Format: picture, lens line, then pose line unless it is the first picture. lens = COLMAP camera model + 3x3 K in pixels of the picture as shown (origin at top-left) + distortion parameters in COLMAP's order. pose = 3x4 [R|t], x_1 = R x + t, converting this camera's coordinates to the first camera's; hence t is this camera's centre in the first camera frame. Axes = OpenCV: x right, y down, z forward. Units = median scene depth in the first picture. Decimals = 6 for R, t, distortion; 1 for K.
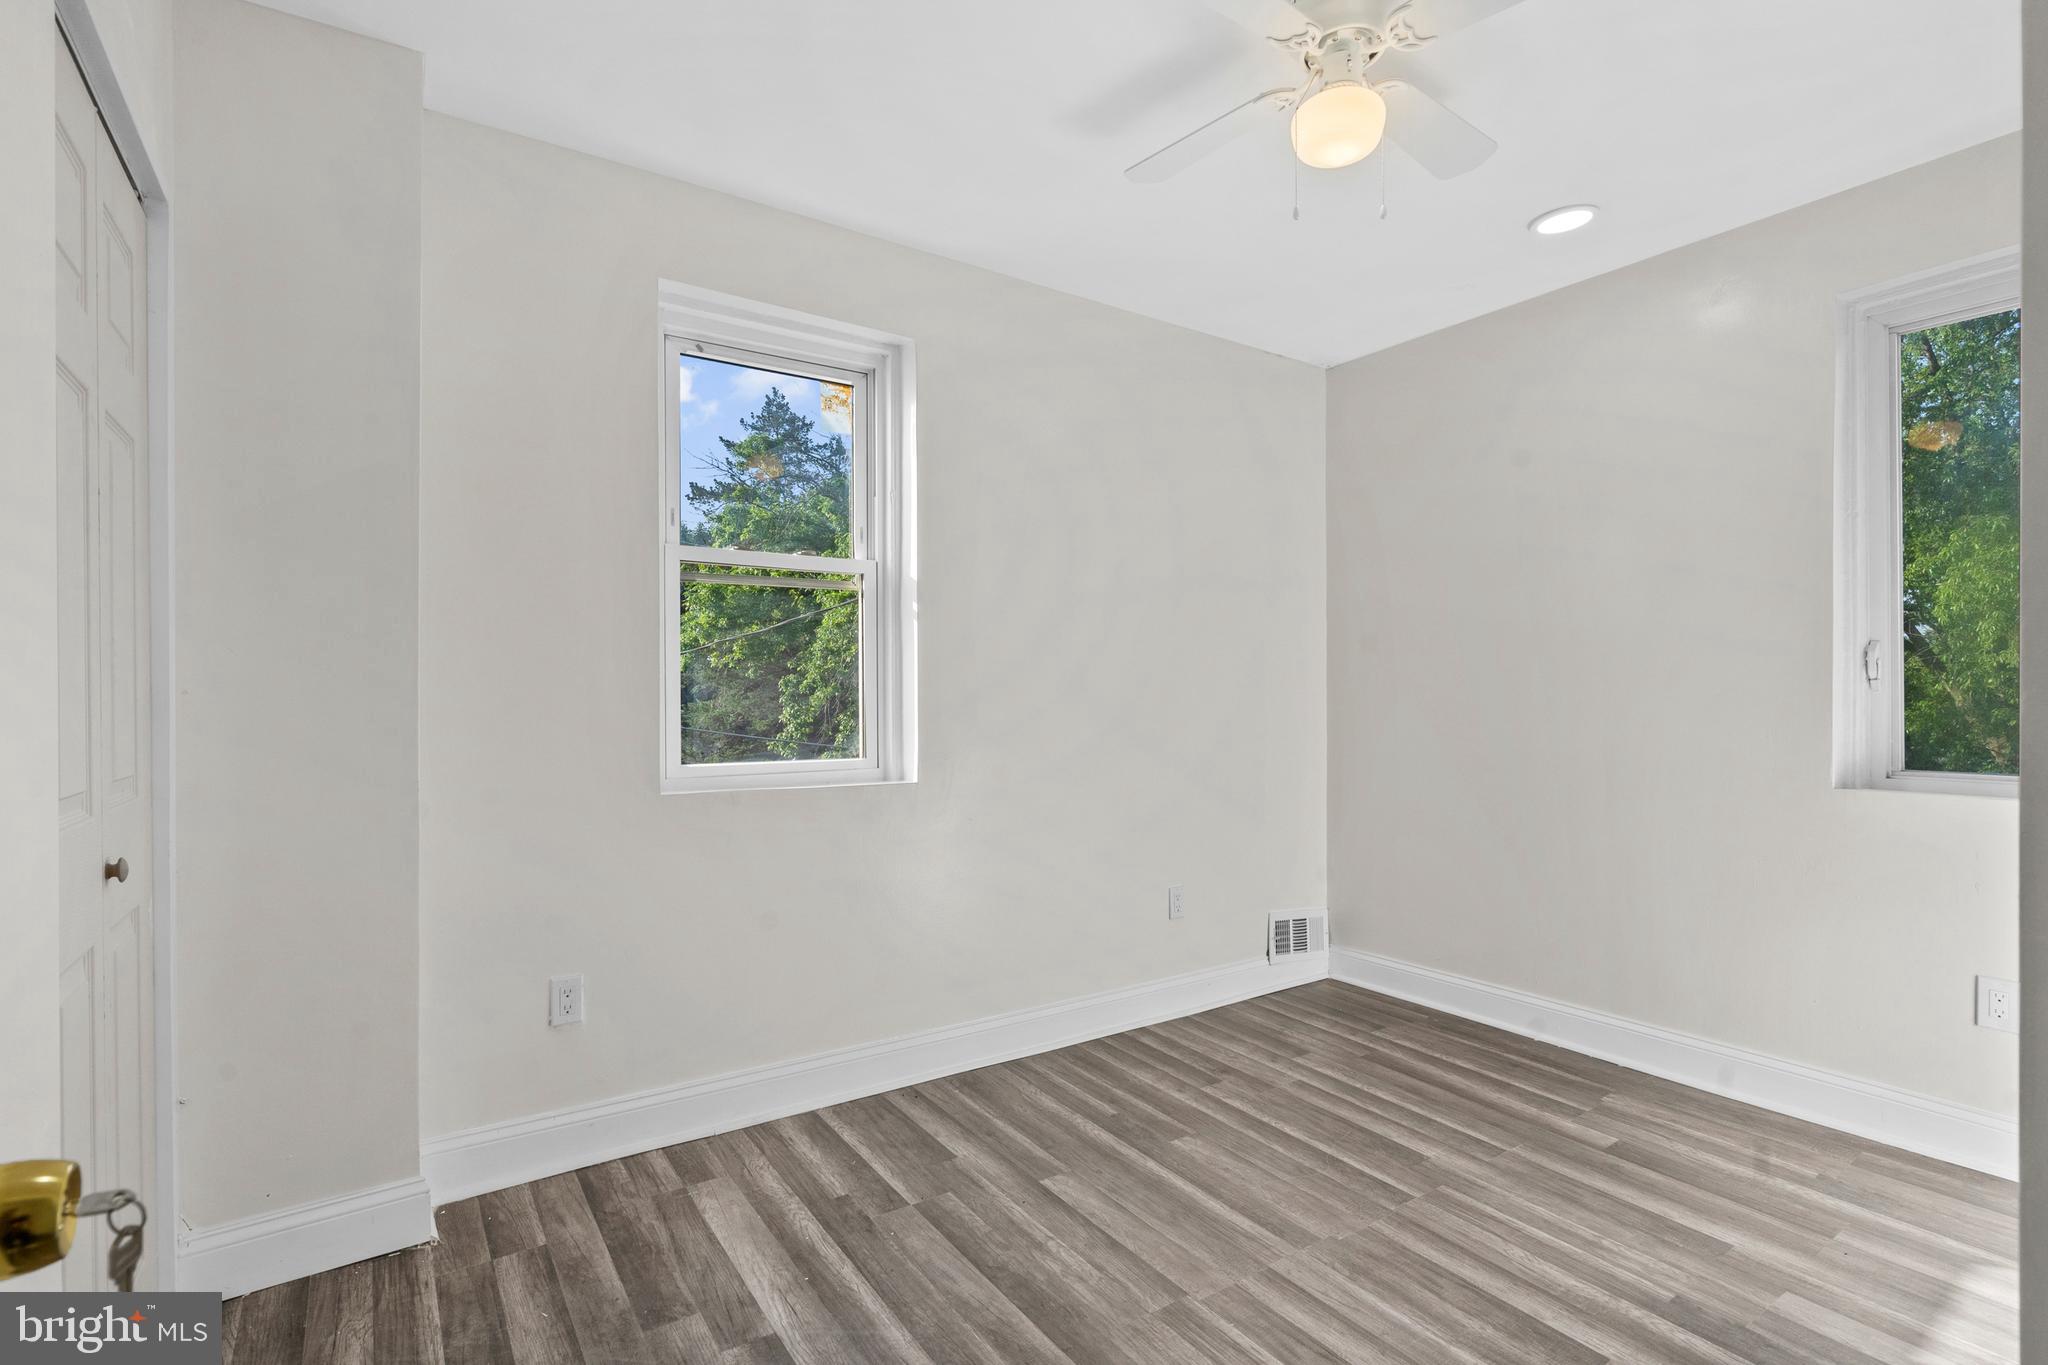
lens RADIAL K [[946.1, 0, 1024.0], [0, 946.1, 682.5], [0, 0, 1]] dist [0.001980, 0.000119]
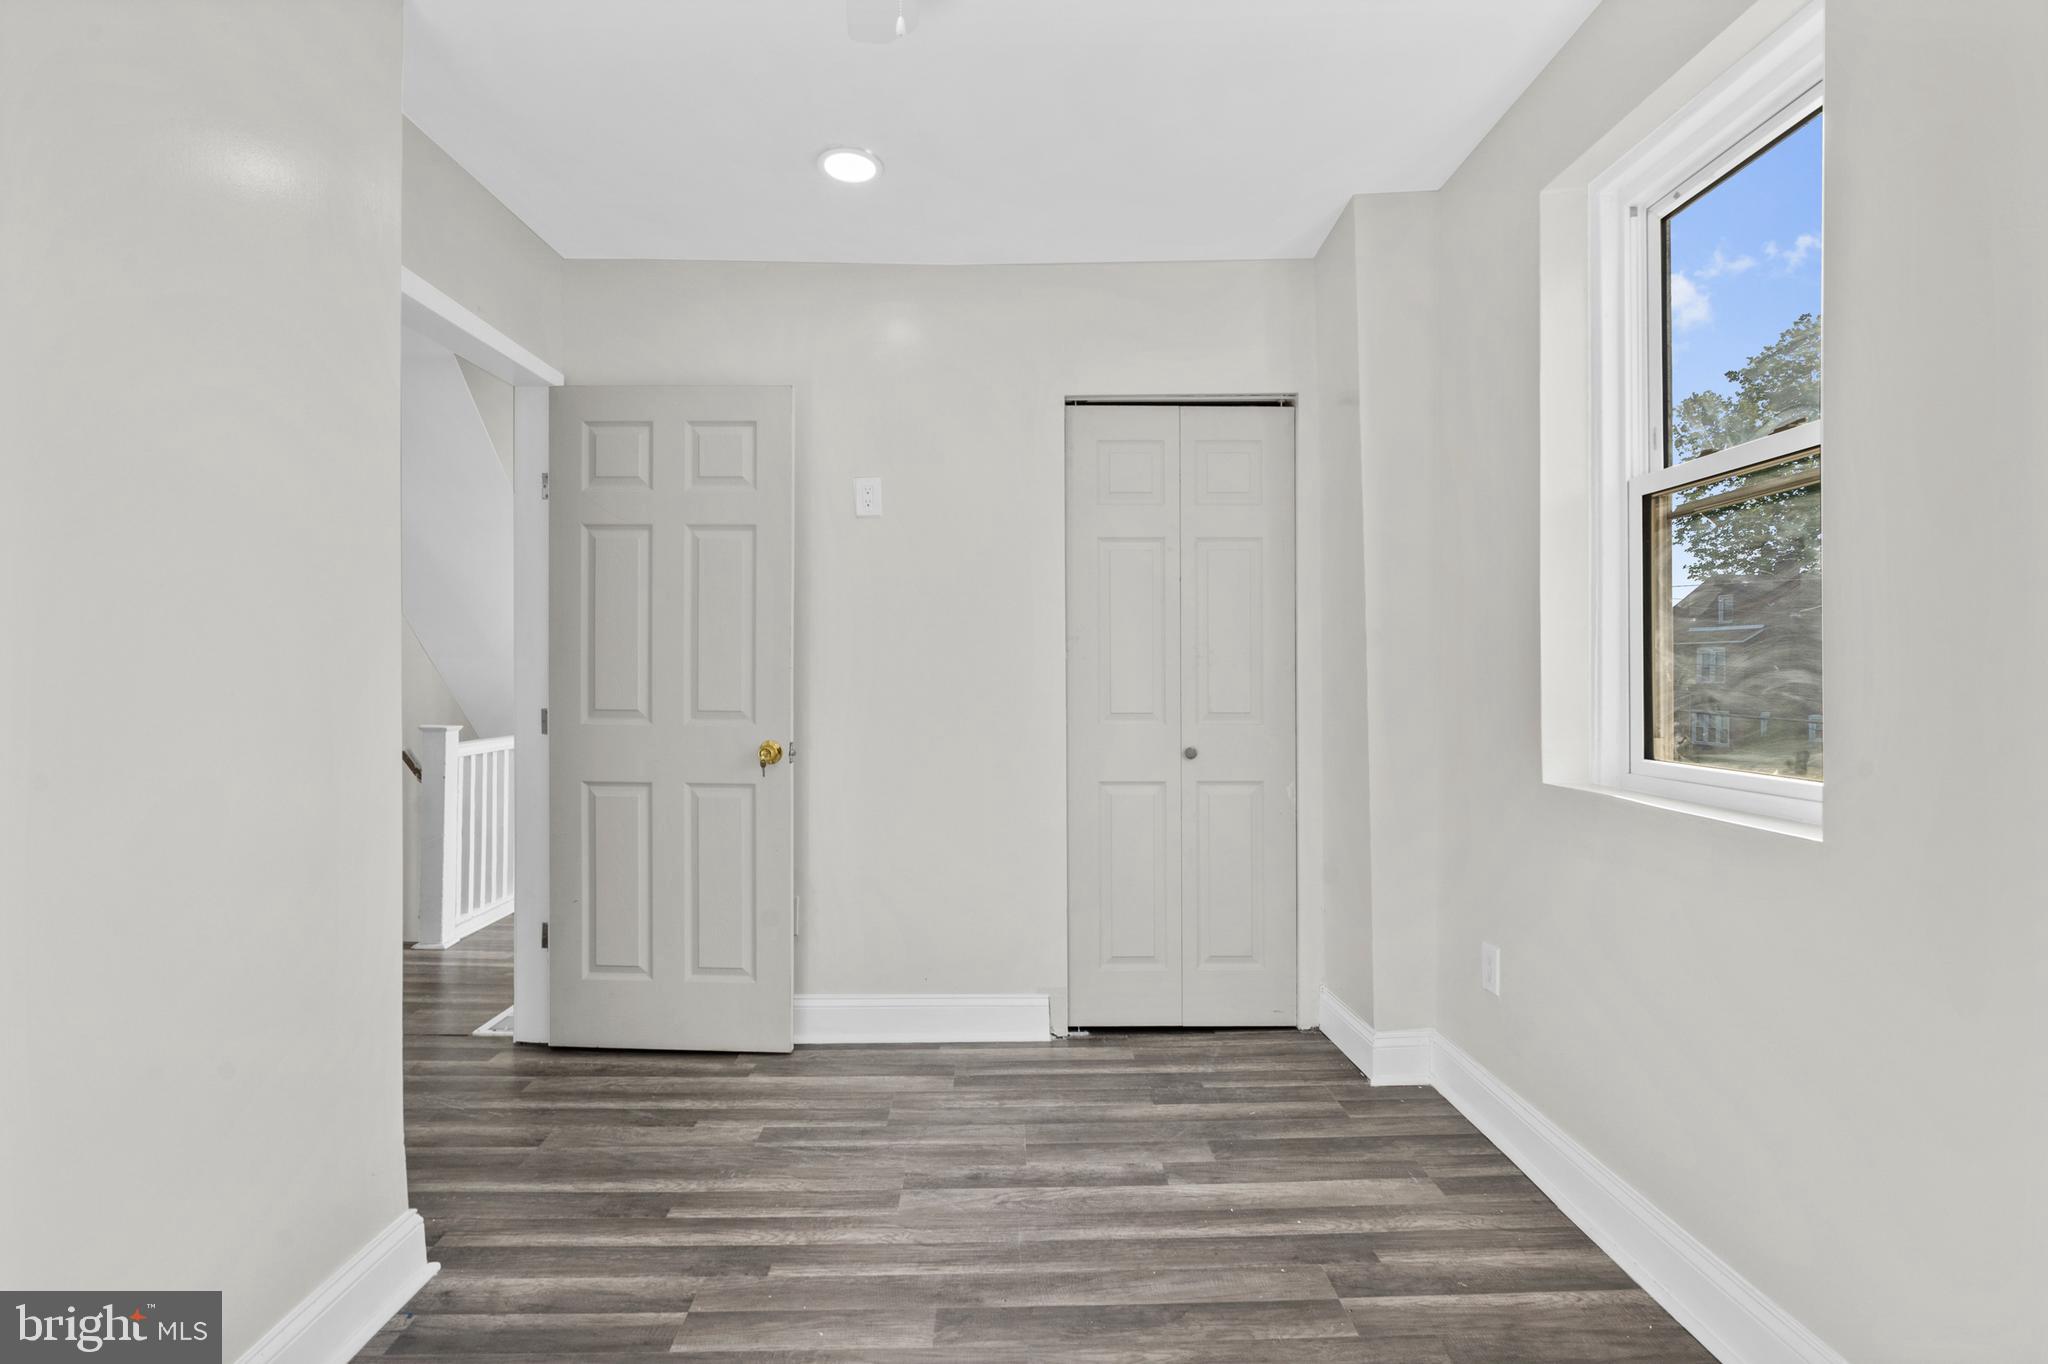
lens RADIAL K [[946.1, 0, 1024.0], [0, 946.1, 682.0], [0, 0, 1]] dist [0.001980, 0.000119]
pose [[-0.536773, 0.004449, -0.843715, 0.766184], [0.013591, 0.999902, -0.003374, 0.017771], [0.843617, -0.013278, -0.536781, 1.299495]]
